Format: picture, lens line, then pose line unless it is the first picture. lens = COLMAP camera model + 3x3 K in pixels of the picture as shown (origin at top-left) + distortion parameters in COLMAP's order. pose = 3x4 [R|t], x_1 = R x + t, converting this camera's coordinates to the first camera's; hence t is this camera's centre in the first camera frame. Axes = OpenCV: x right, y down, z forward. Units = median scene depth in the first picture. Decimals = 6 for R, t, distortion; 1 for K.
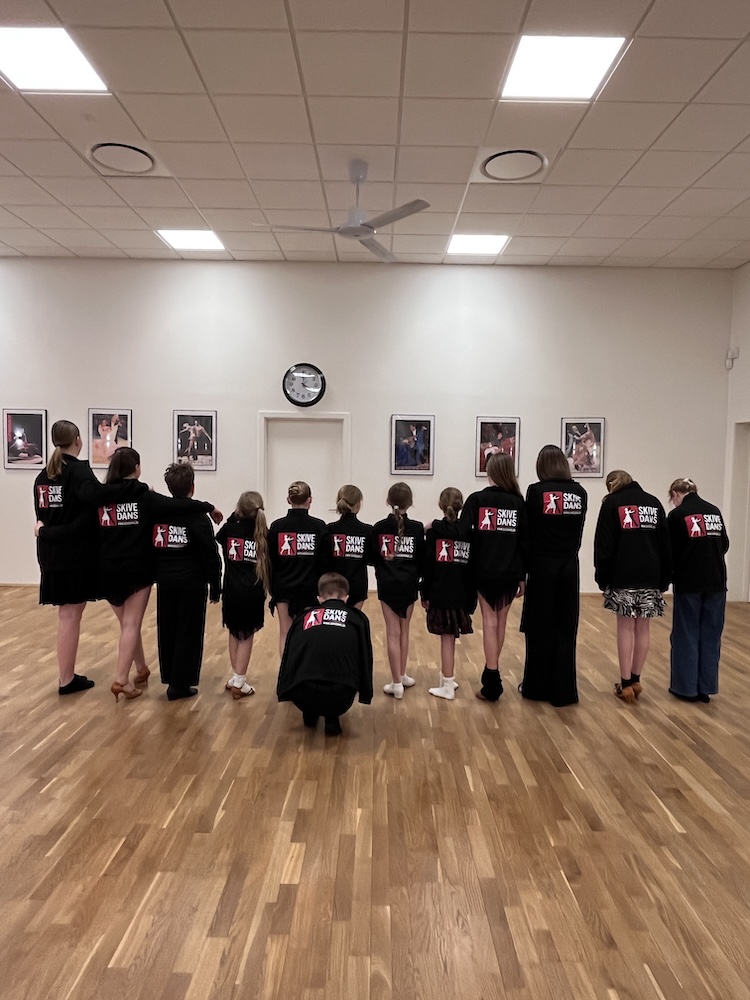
lens RADIAL K [[617.9, 0, 373.6], [0, 617.9, 499.5], [0, 0, 1]] dist [-0.000874, 0.002772]
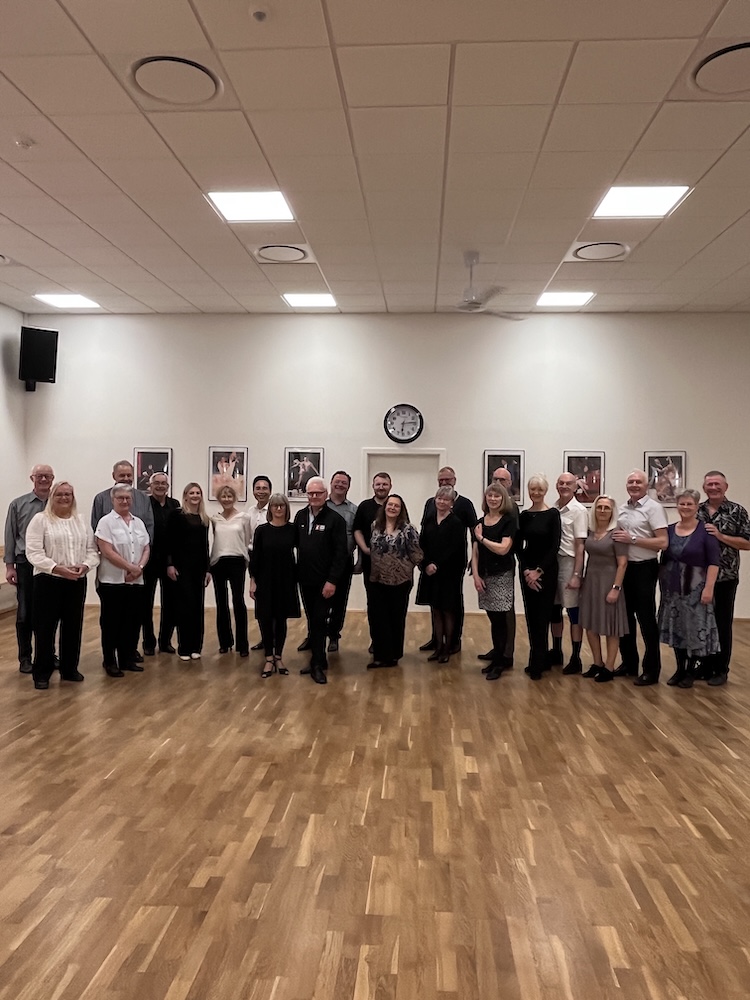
lens RADIAL K [[724.2, 0, 377.0], [0, 724.2, 500.3], [0, 0, 1]] dist [0.009788, -0.003968]
pose [[0.998353, -0.003896, -0.057242, -0.192418], [0.001411, 0.999057, -0.043399, 0.012772], [0.057357, 0.043247, 0.997417, -0.614567]]
